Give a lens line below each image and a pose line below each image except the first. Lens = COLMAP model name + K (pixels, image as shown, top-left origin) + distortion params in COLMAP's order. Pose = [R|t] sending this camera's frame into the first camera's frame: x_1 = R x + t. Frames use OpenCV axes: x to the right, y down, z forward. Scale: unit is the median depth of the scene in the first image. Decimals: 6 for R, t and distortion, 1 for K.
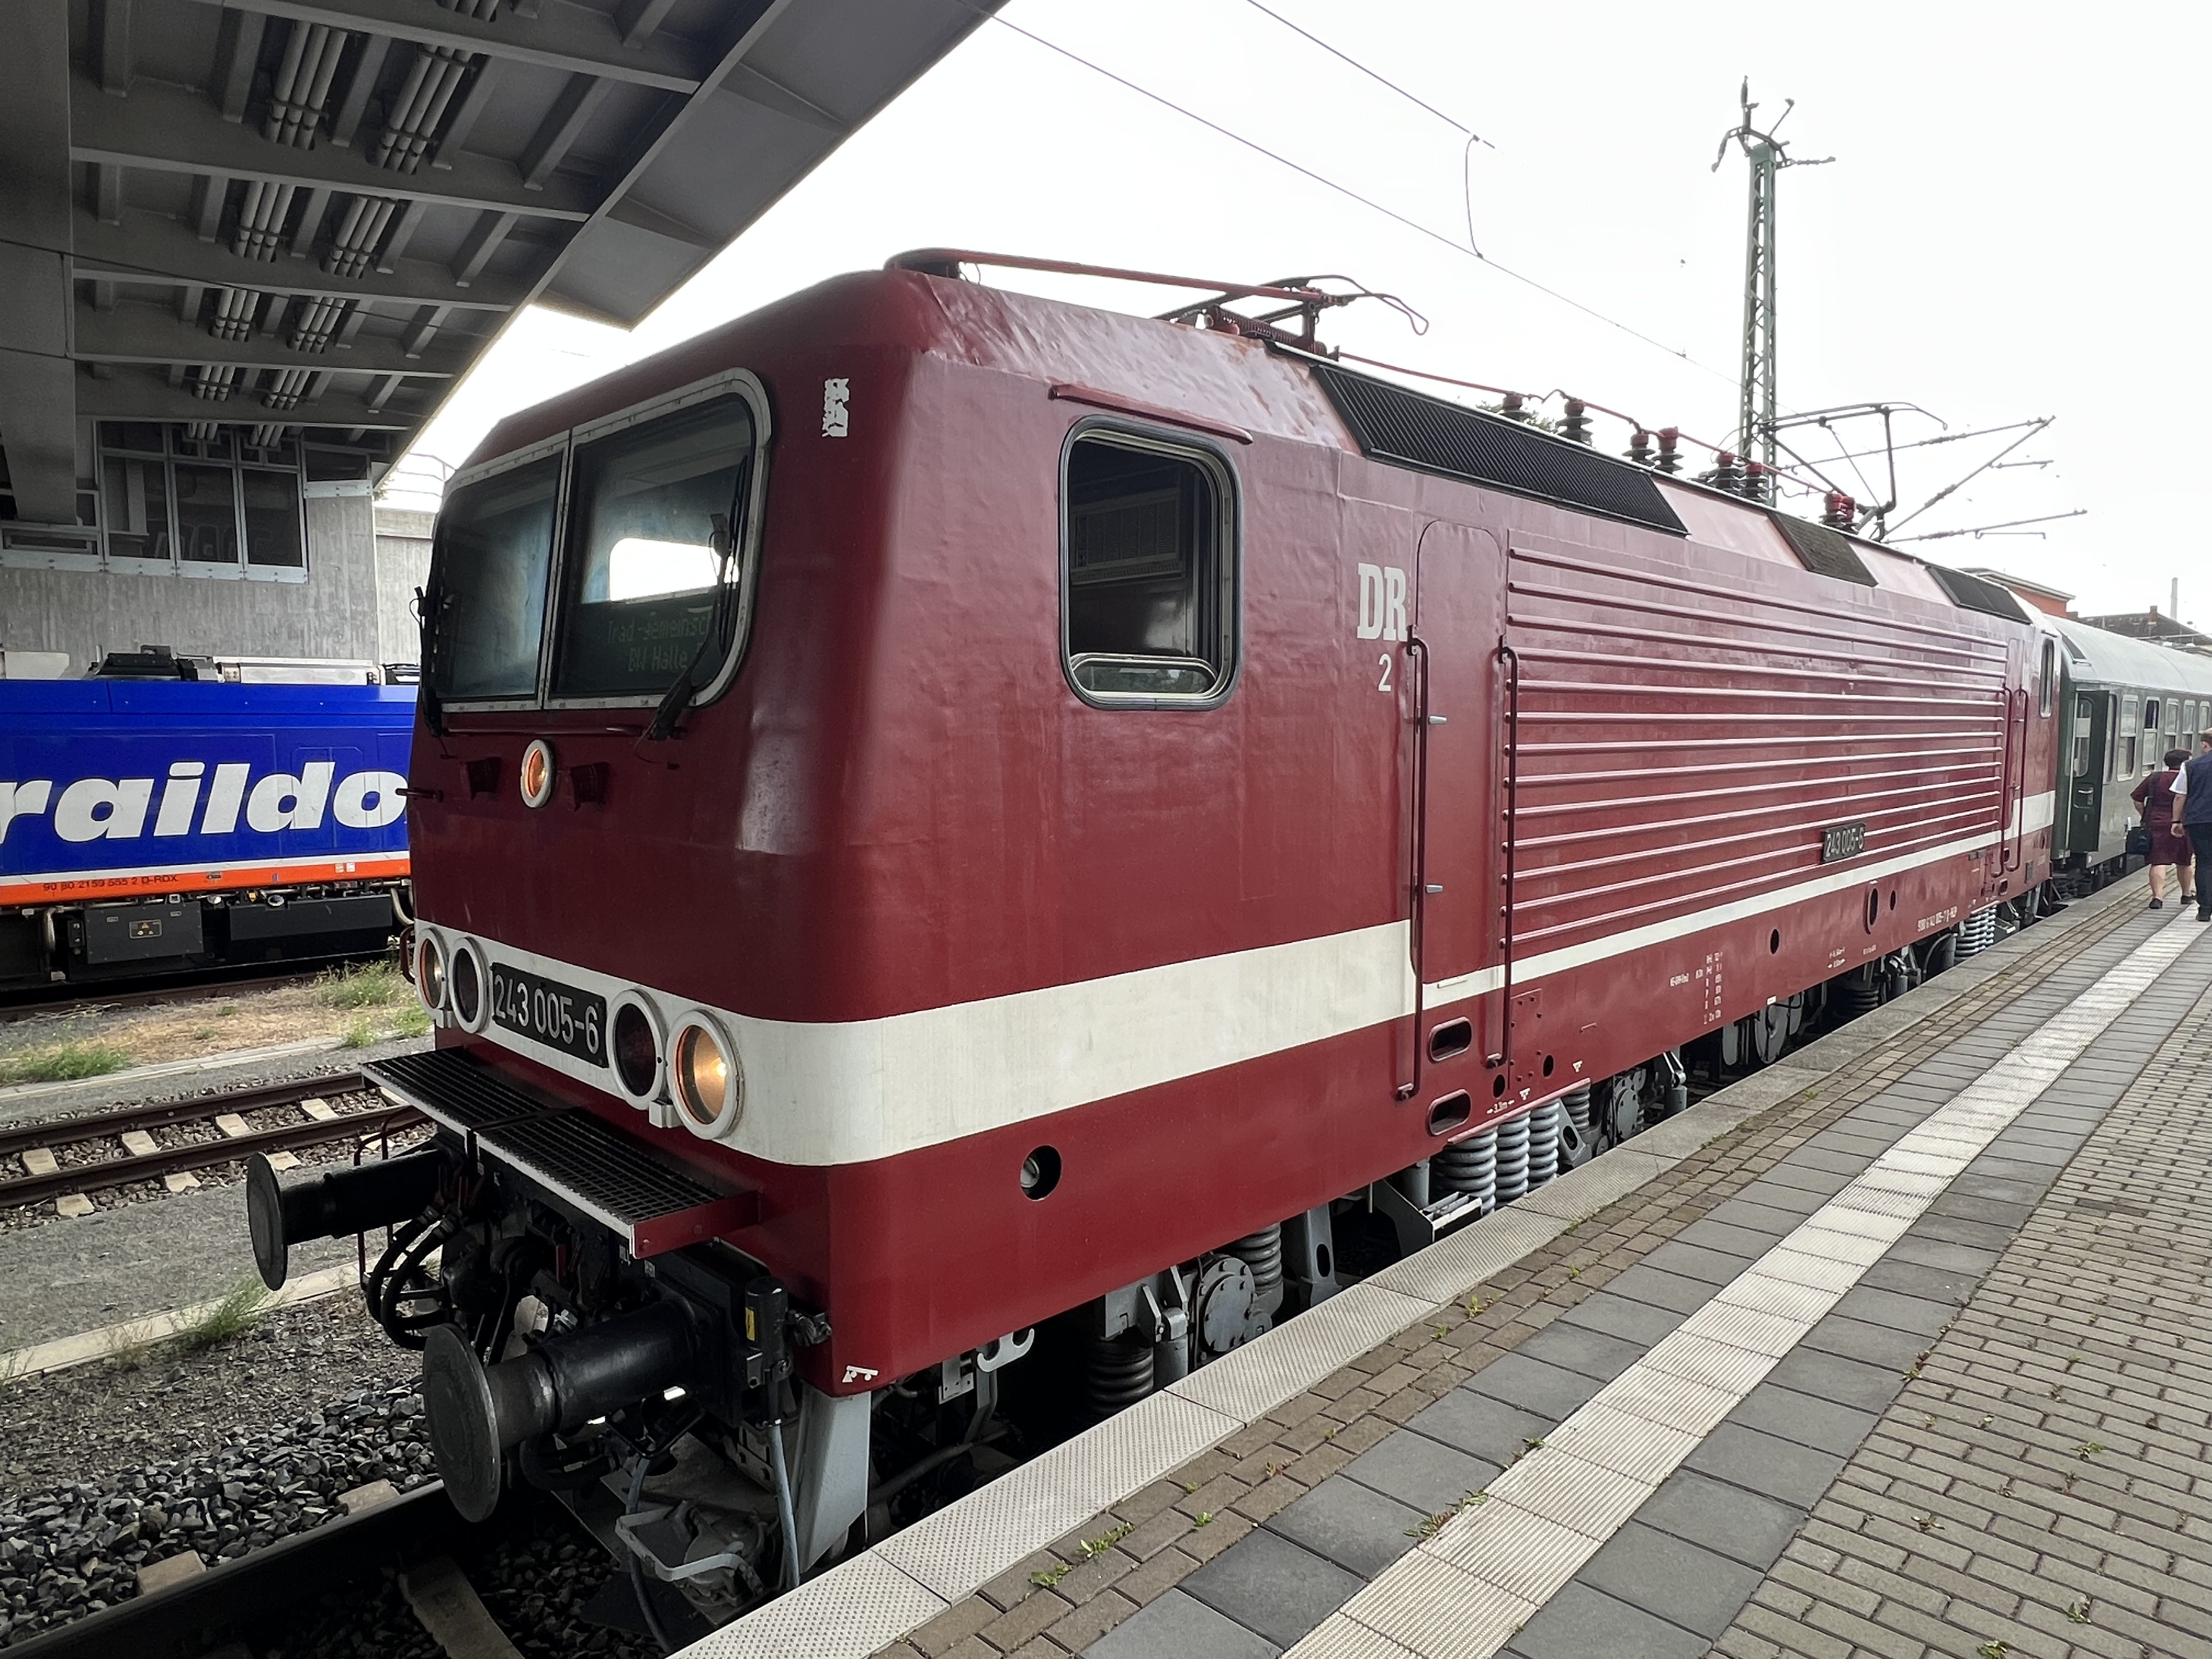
lens RADIAL K [[1327.5, 0, 1086.5], [0, 1327.5, 834.7], [0, 0, 1]] dist [-0.000756, 0.000799]
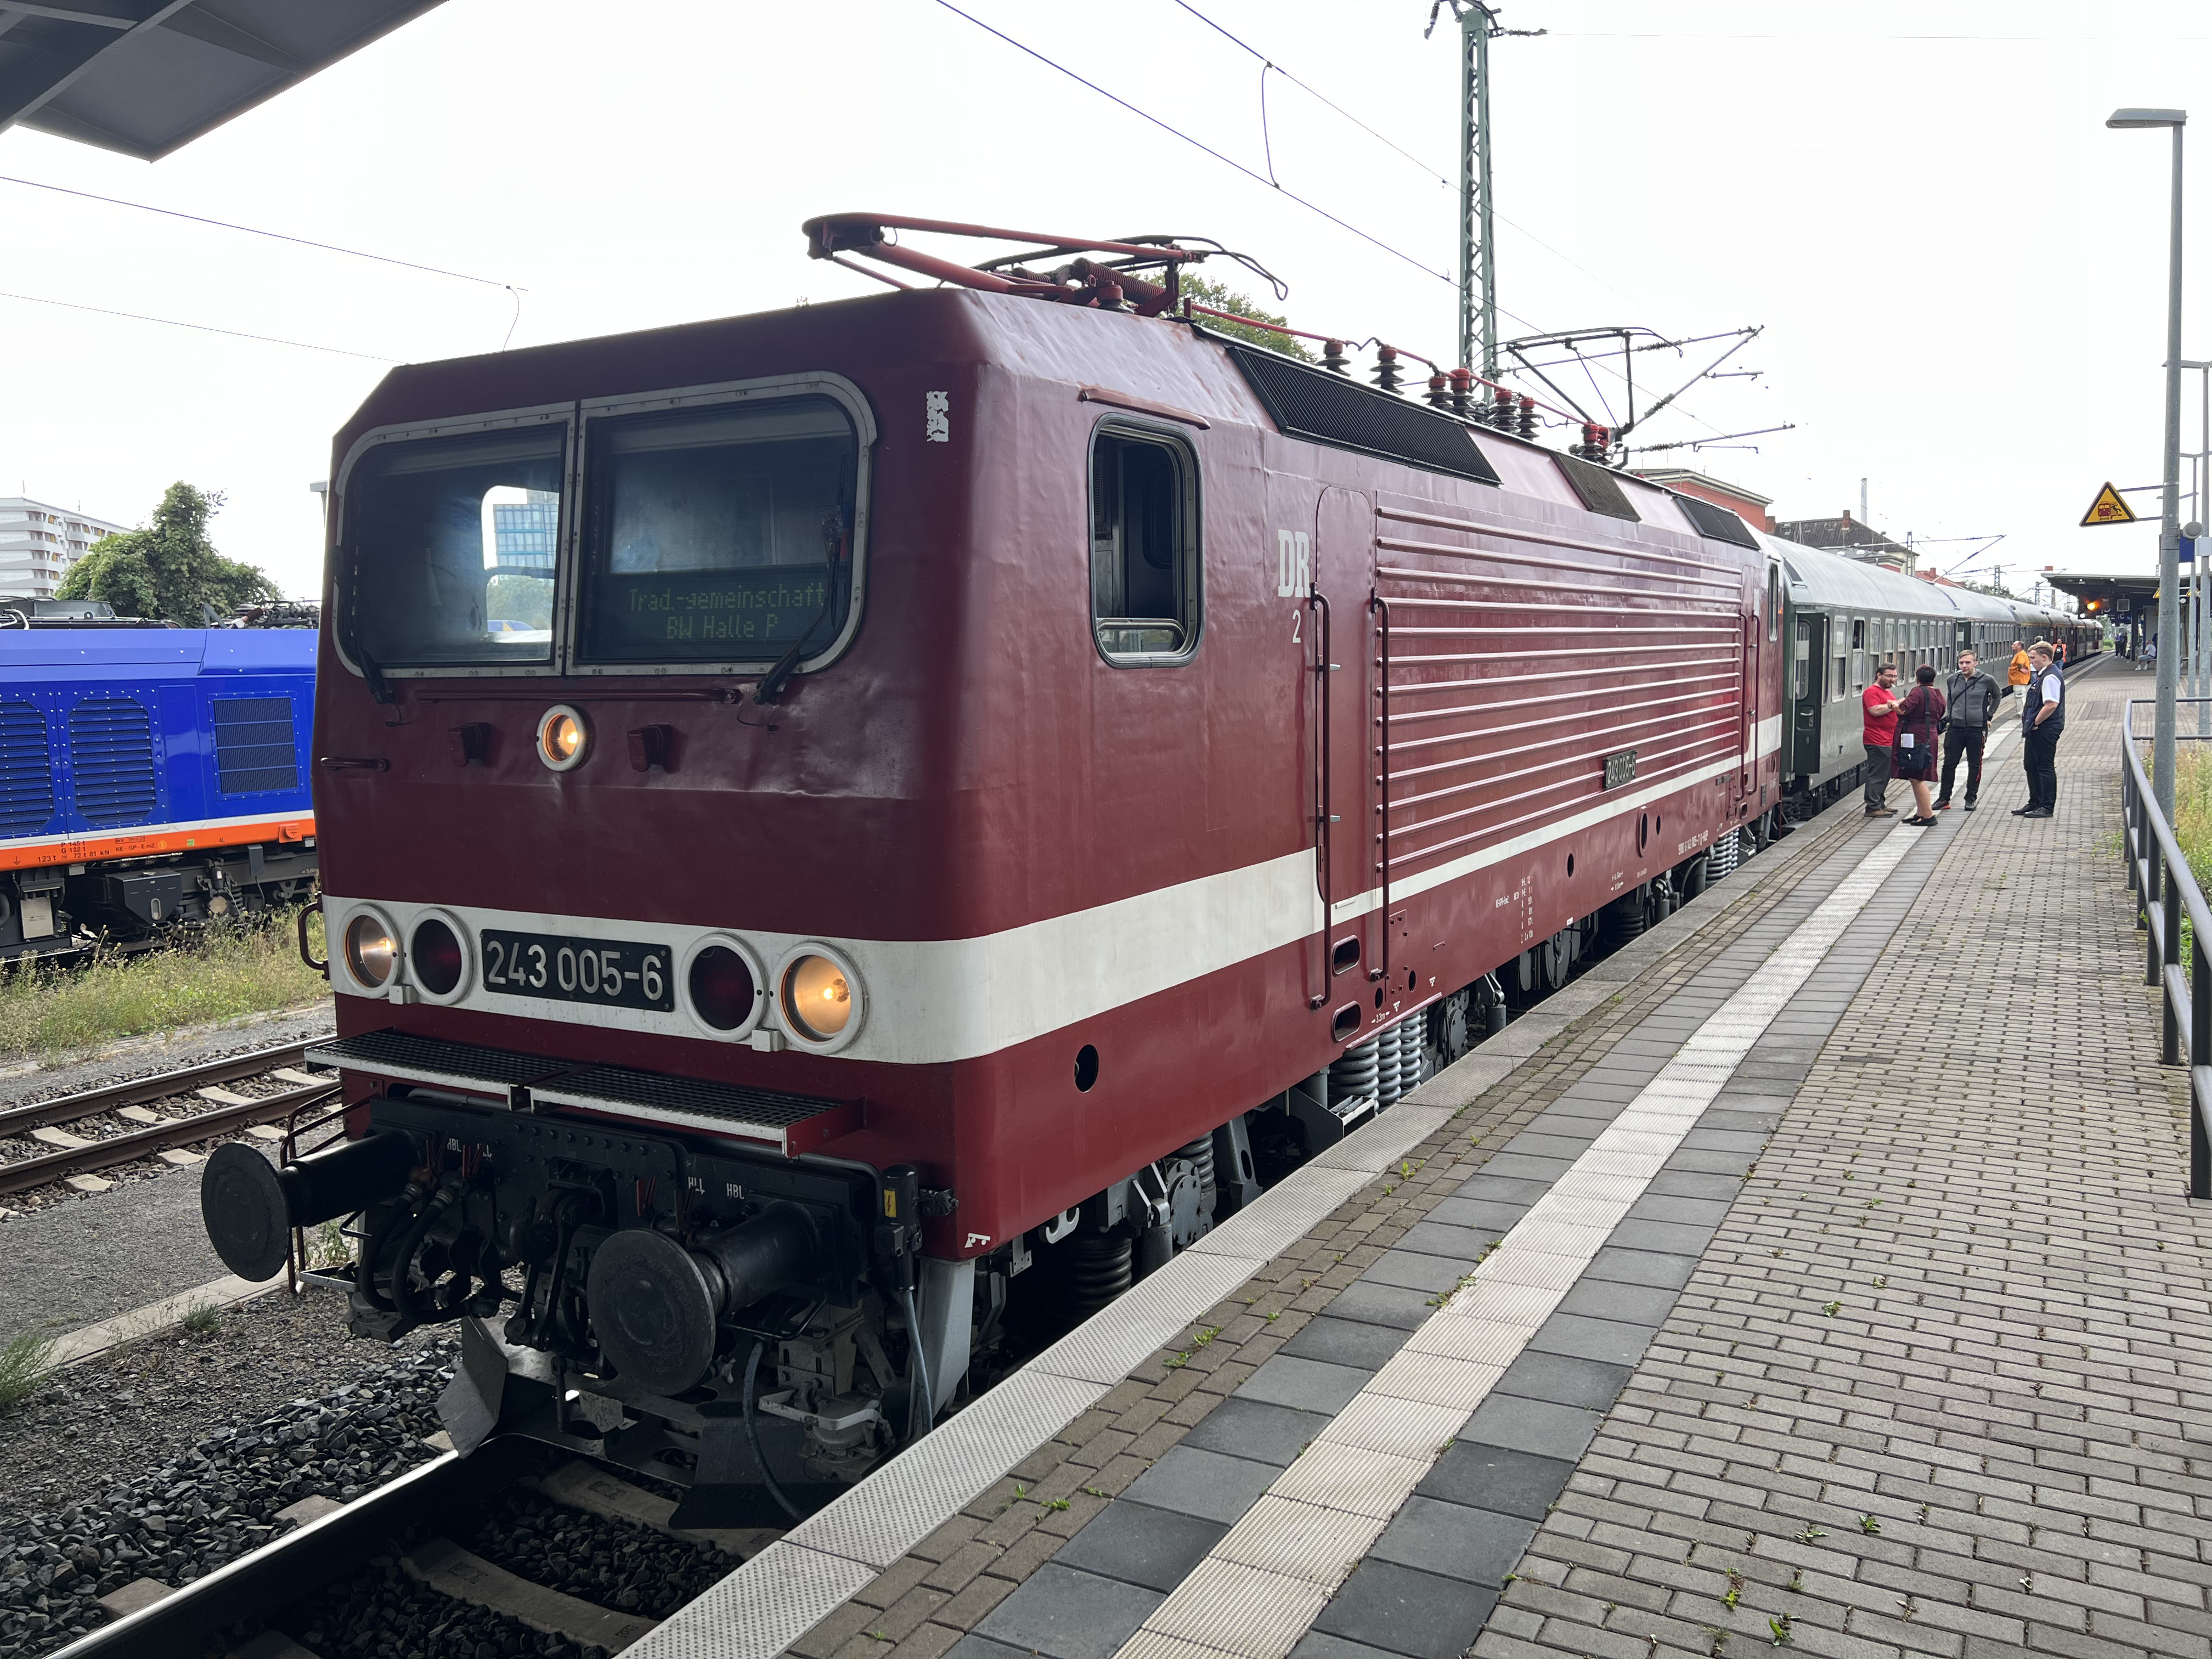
lens RADIAL K [[1681.4, 0, 1099.6], [0, 1681.4, 828.1], [0, 0, 1]] dist [0.062214, -0.071759]
pose [[0.965635, -0.043885, 0.256172, -0.284071], [0.039176, 0.998957, 0.023460, 0.007494], [-0.256934, -0.012618, 0.966347, -0.305843]]
